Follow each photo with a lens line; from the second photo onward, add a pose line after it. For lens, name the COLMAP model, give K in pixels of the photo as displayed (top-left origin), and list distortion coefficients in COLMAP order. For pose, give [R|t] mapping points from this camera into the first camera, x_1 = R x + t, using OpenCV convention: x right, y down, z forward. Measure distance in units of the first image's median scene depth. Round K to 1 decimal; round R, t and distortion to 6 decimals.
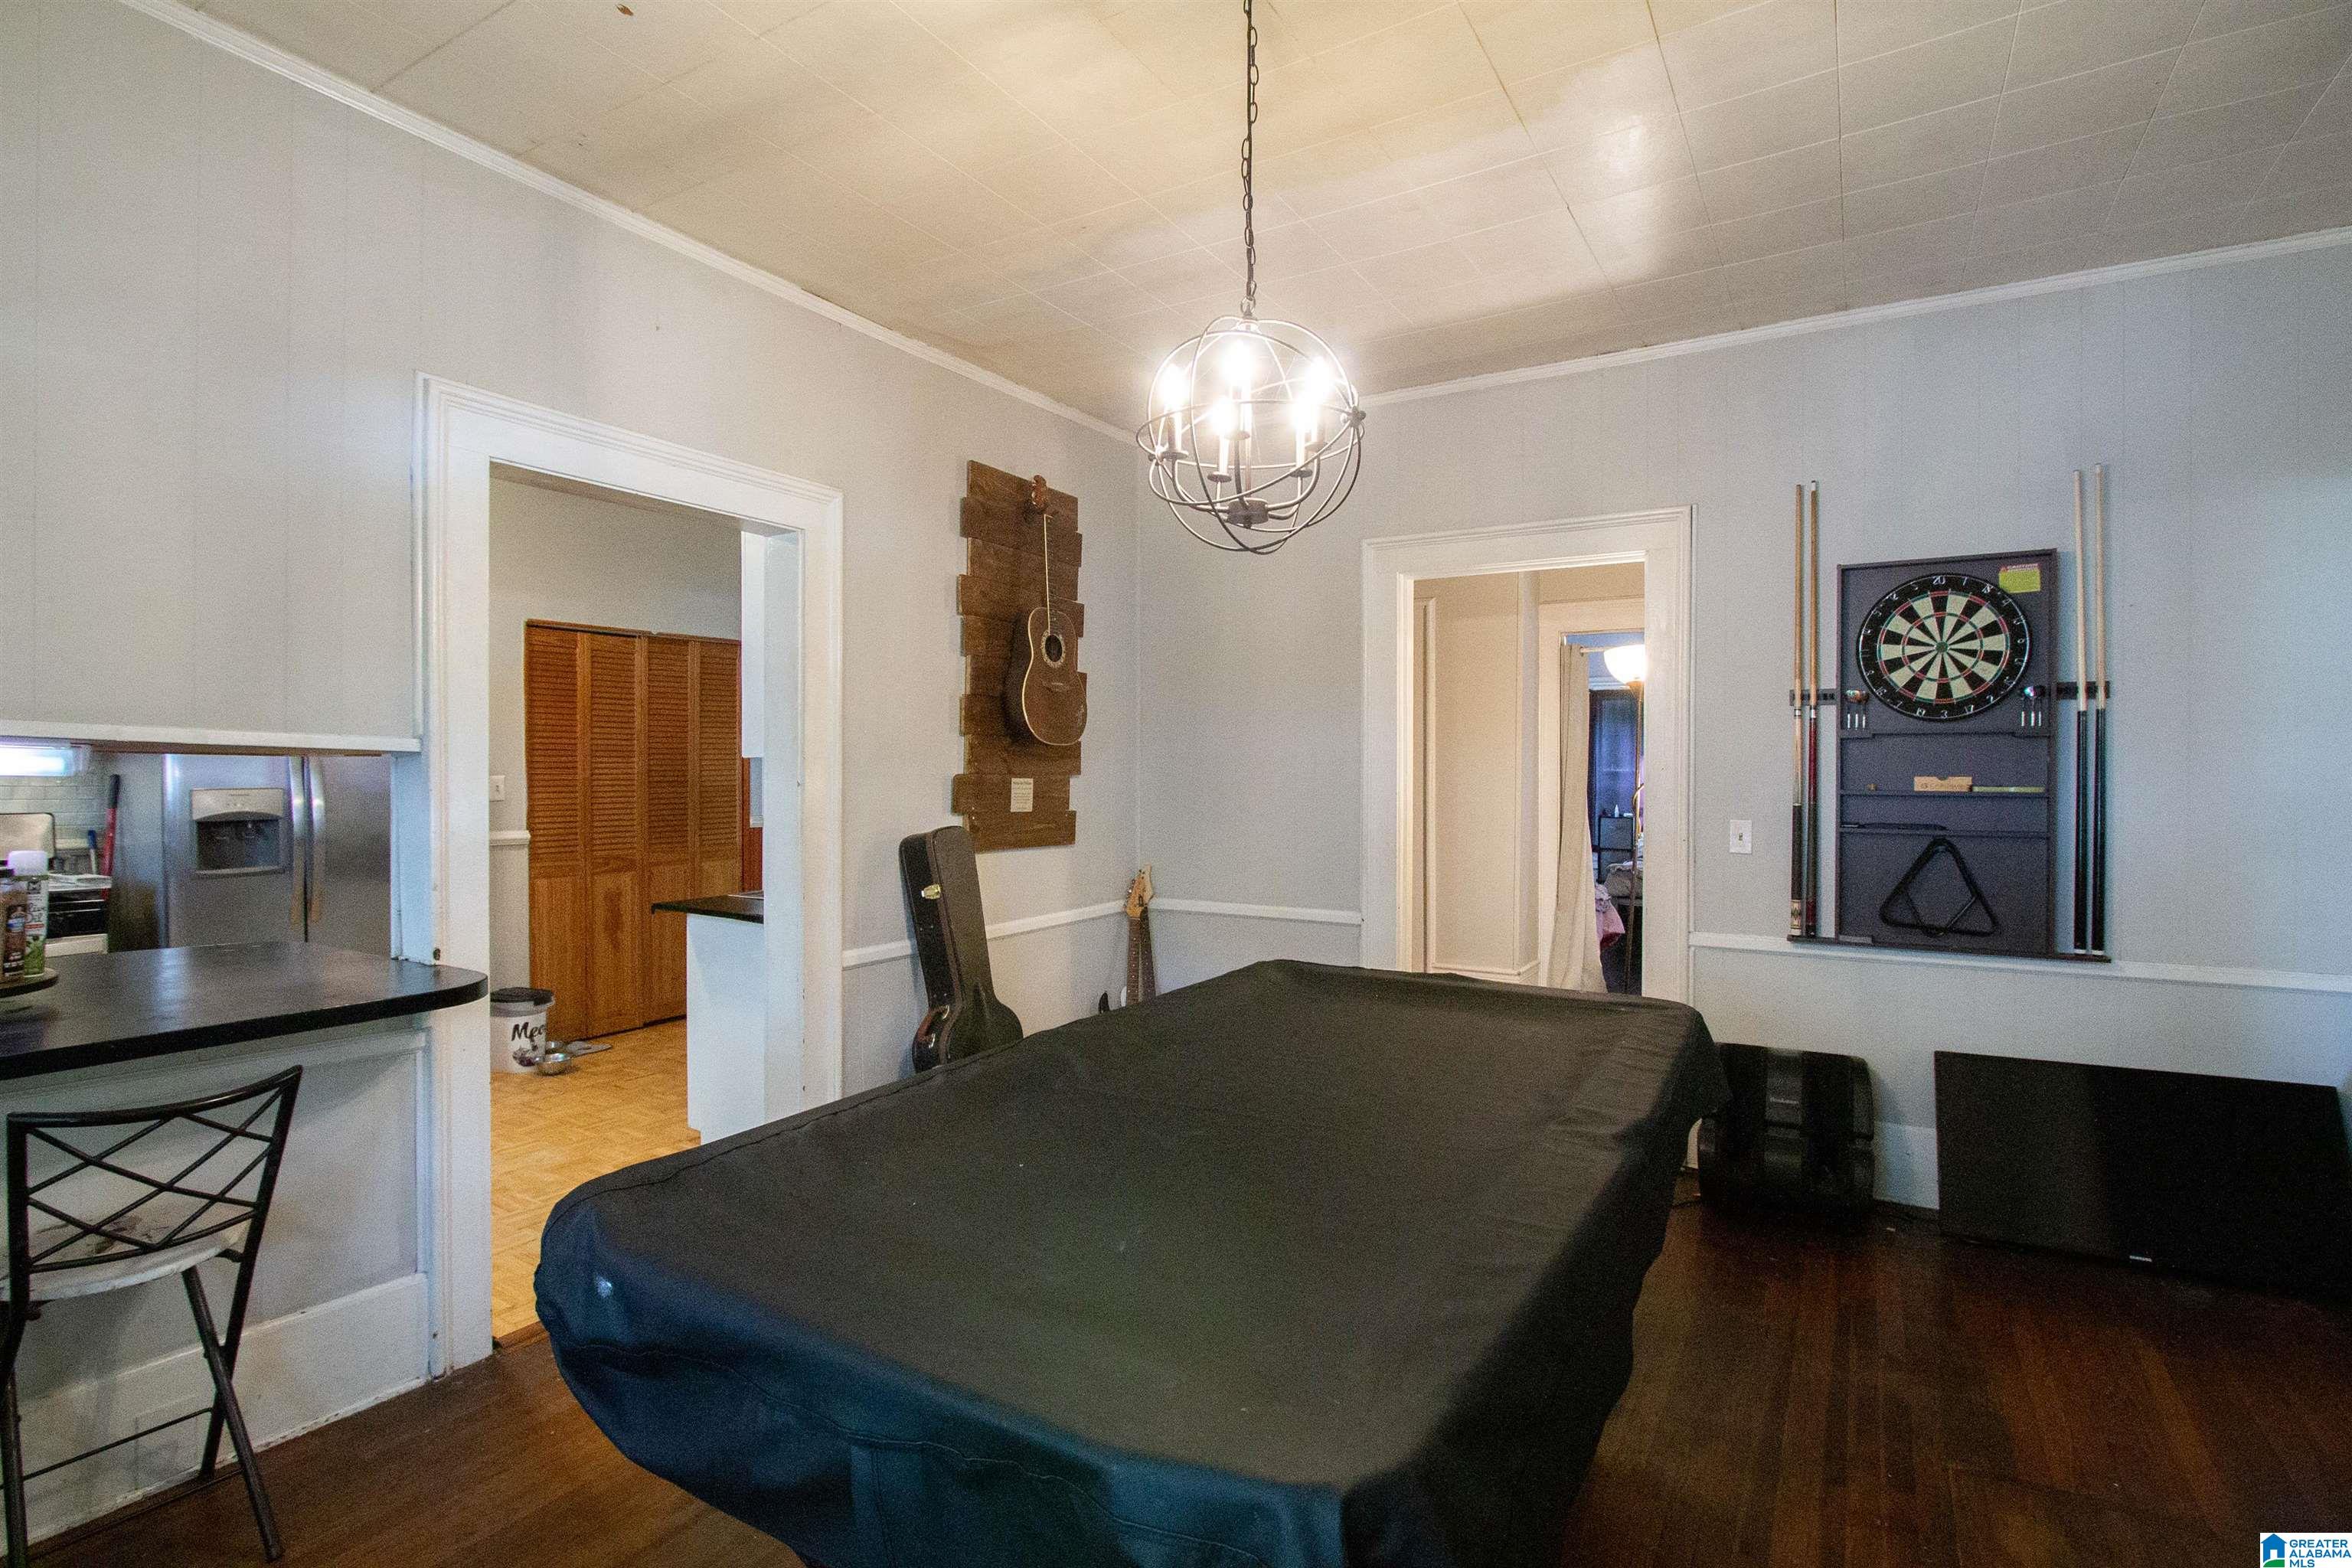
lens RADIAL K [[1120.8, 0, 1186.3], [0, 1120.8, 783.4], [0, 0, 1]] dist [-0.020831, -0.000530]
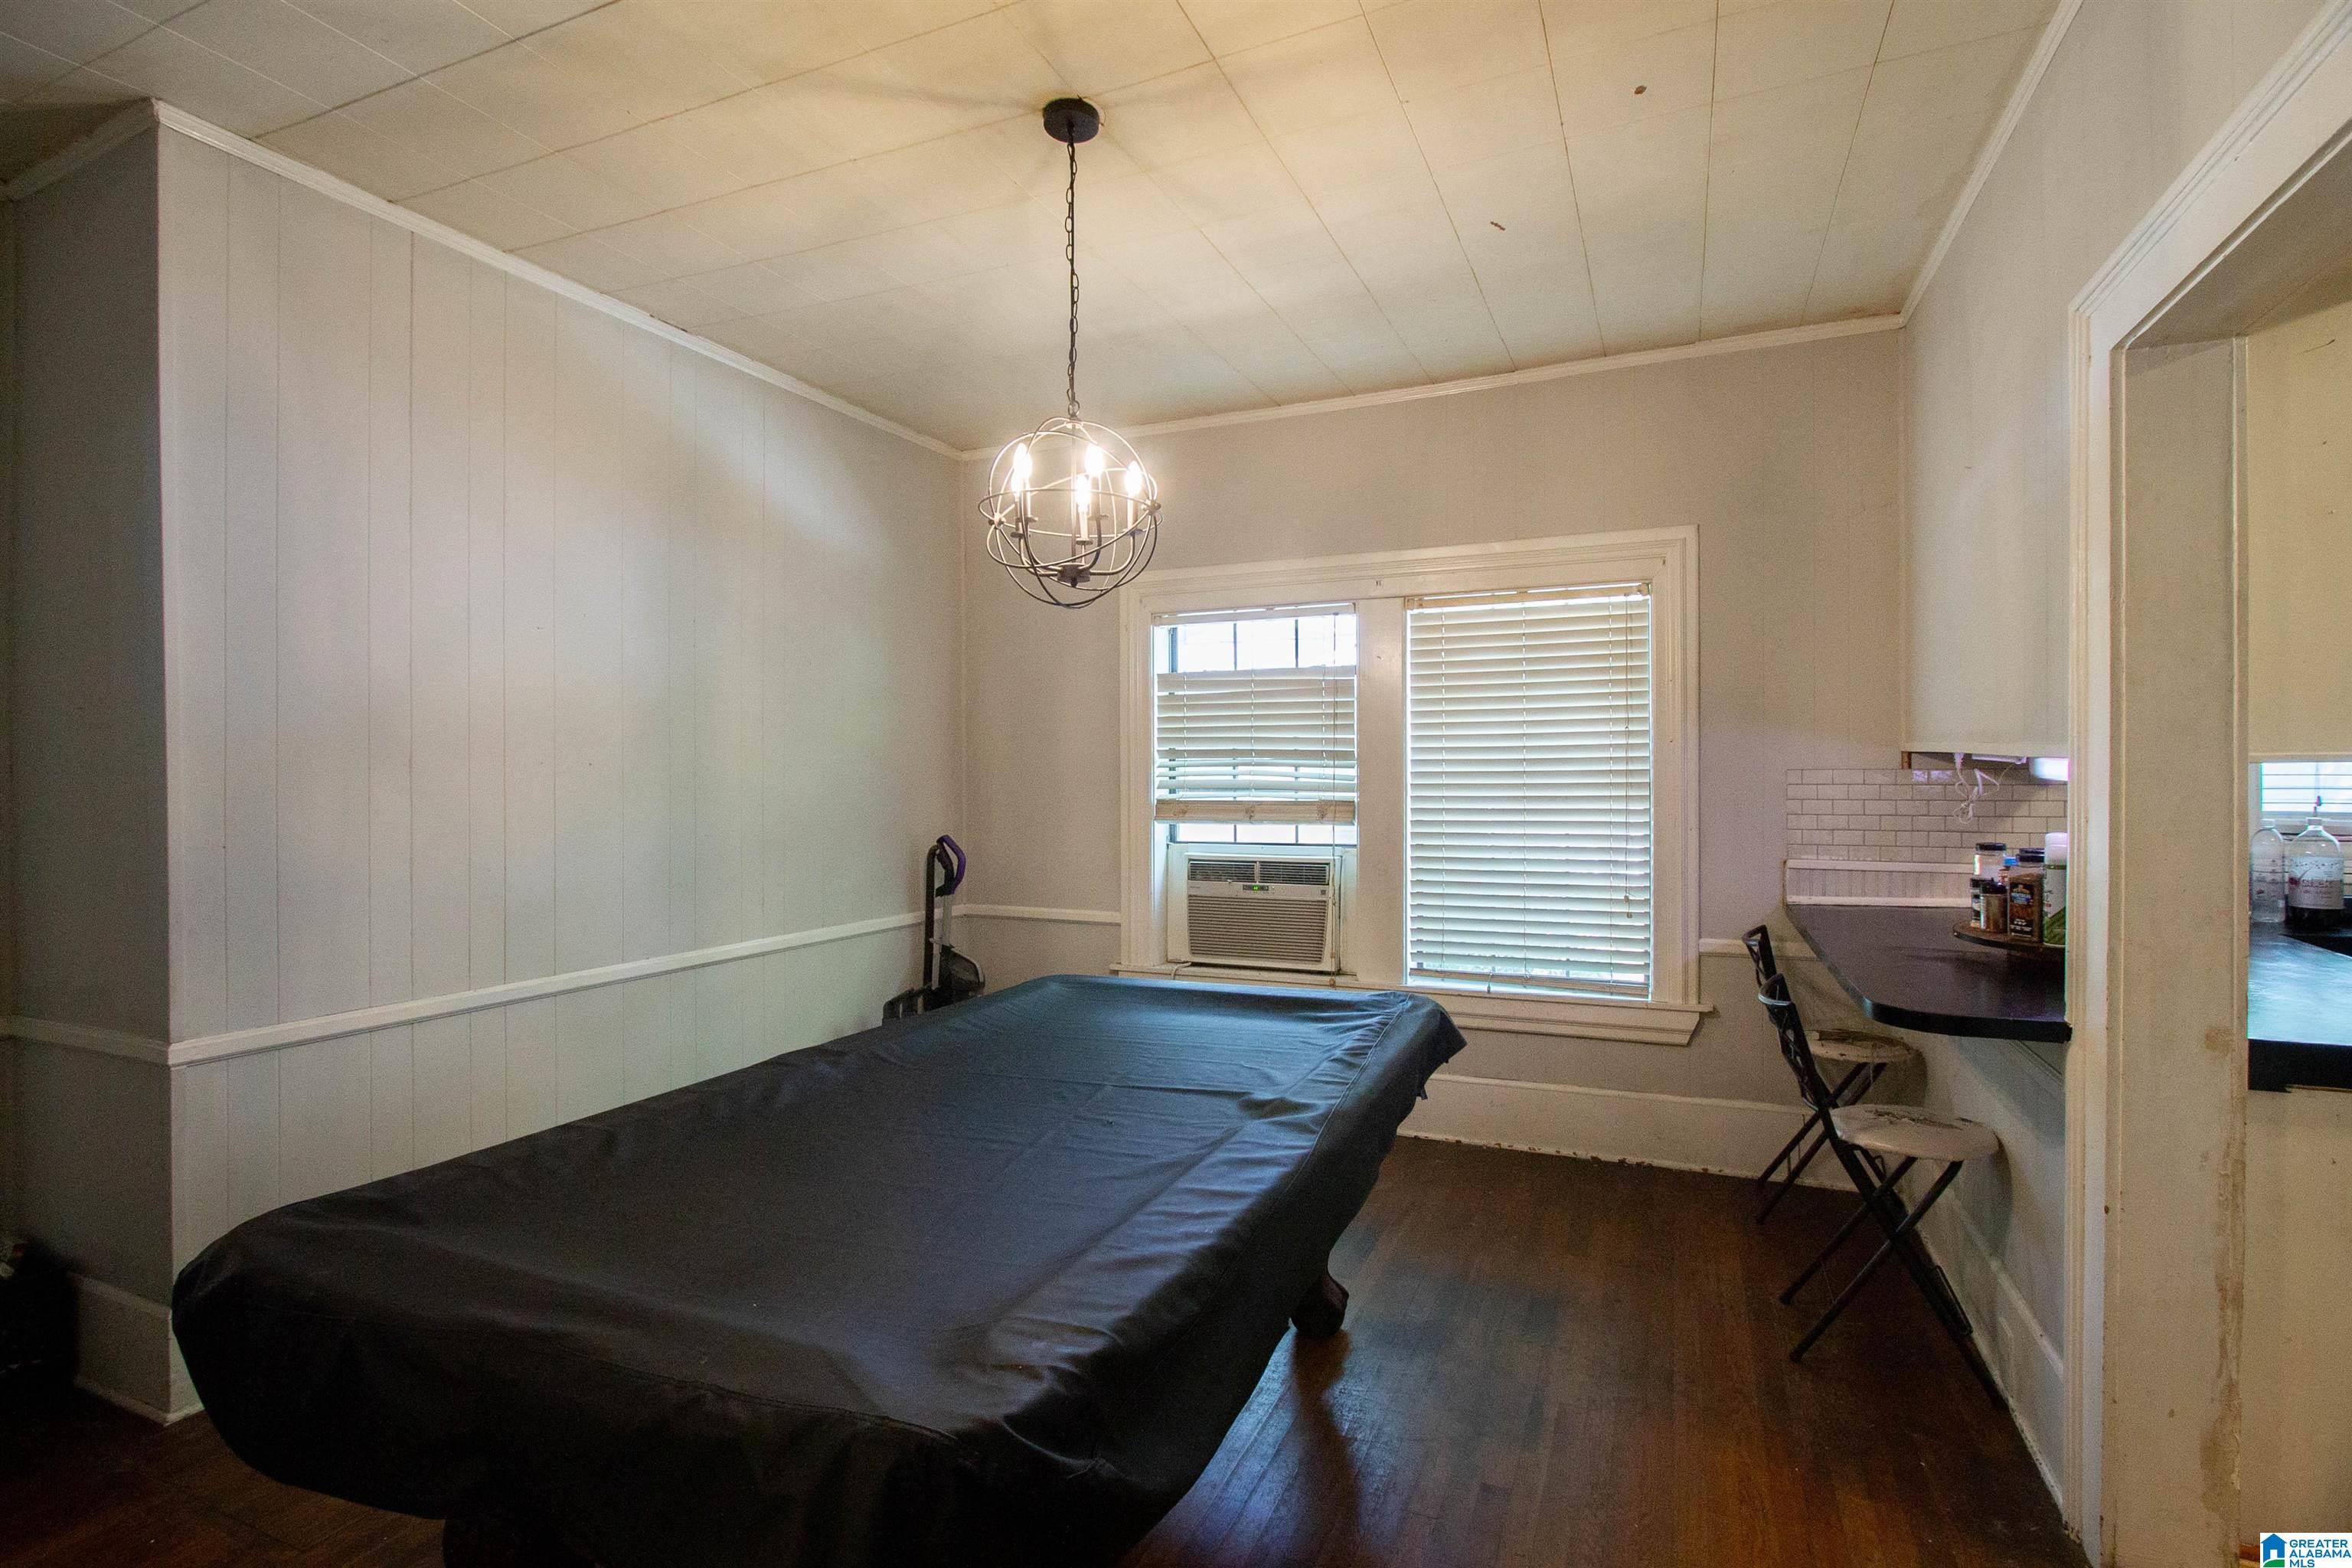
lens RADIAL K [[1114.7, 0, 1186.7], [0, 1114.7, 775.1], [0, 0, 1]] dist [-0.009778, -0.000398]
pose [[-0.990704, 0.005619, -0.135922, 0.057546], [0.004237, 0.999936, 0.010453, -0.019176], [0.135972, 0.009780, -0.990664, 1.269459]]
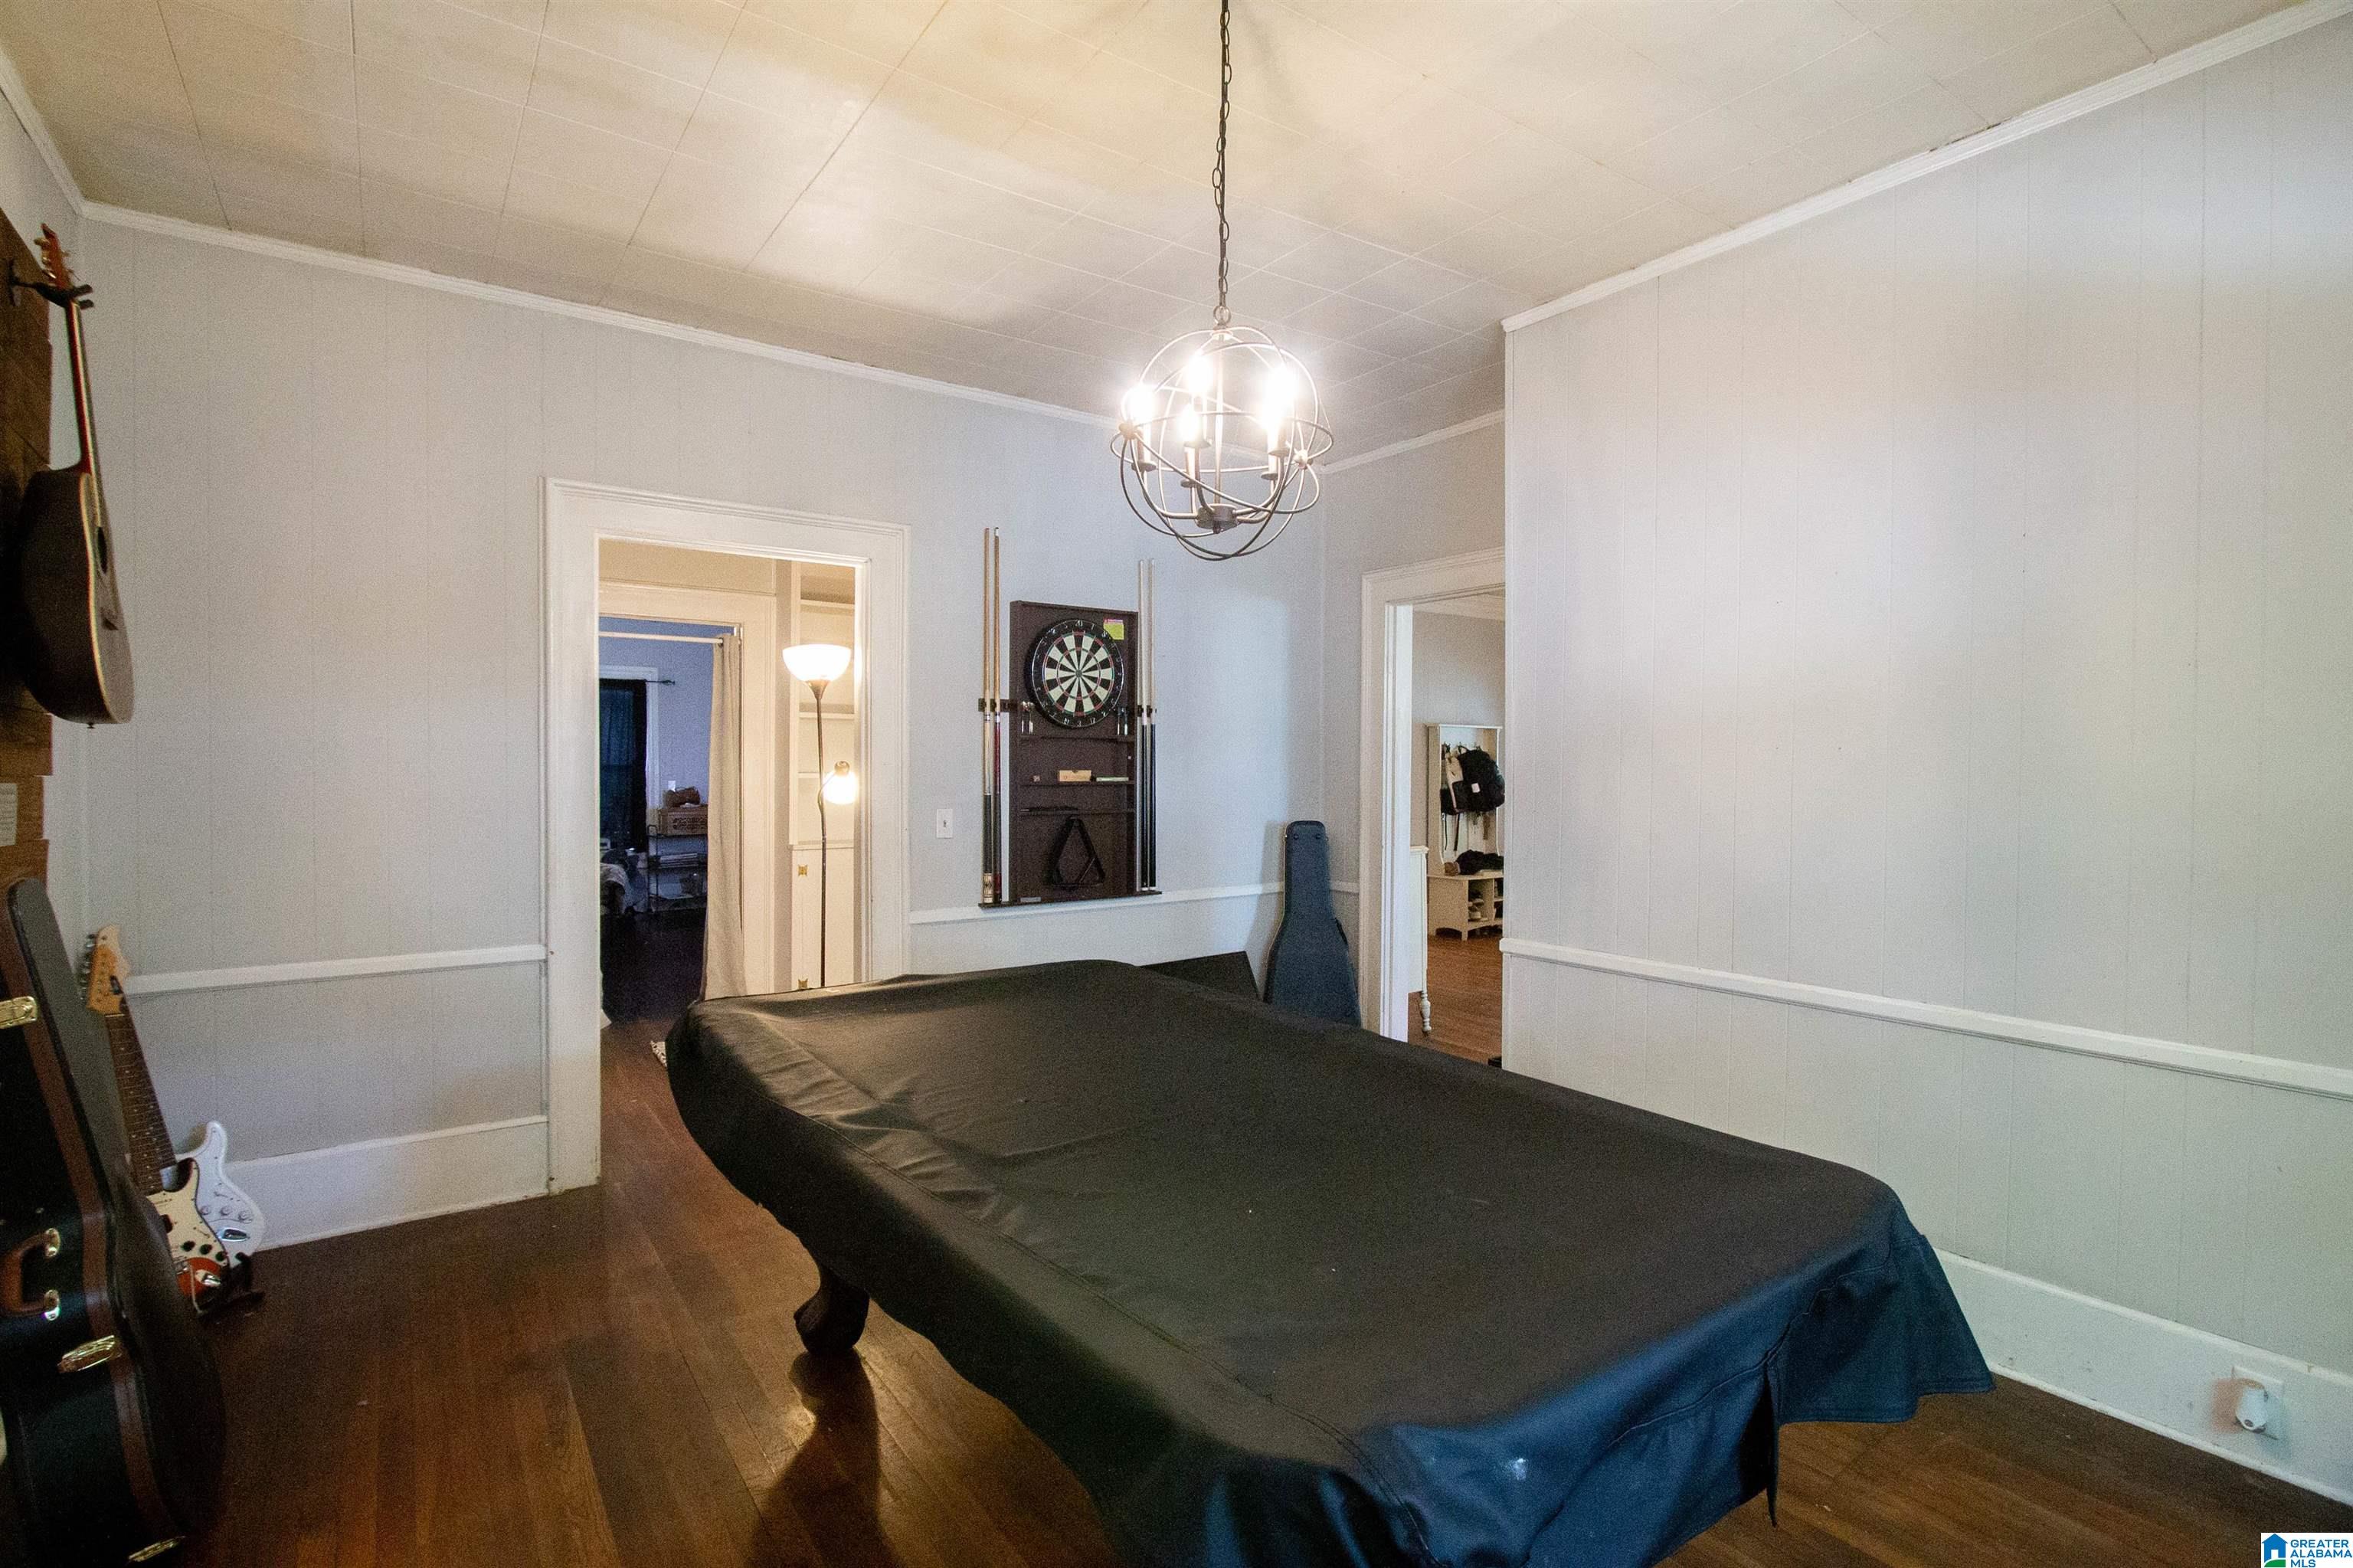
lens RADIAL K [[1121.3, 0, 1186.8], [0, 1121.3, 783.4], [0, 0, 1]] dist [-0.020831, -0.000530]
pose [[0.400585, -0.014239, 0.916149, -0.505665], [0.015004, 0.999847, 0.008979, -0.000398], [-0.916137, 0.010149, 0.400737, 0.337308]]
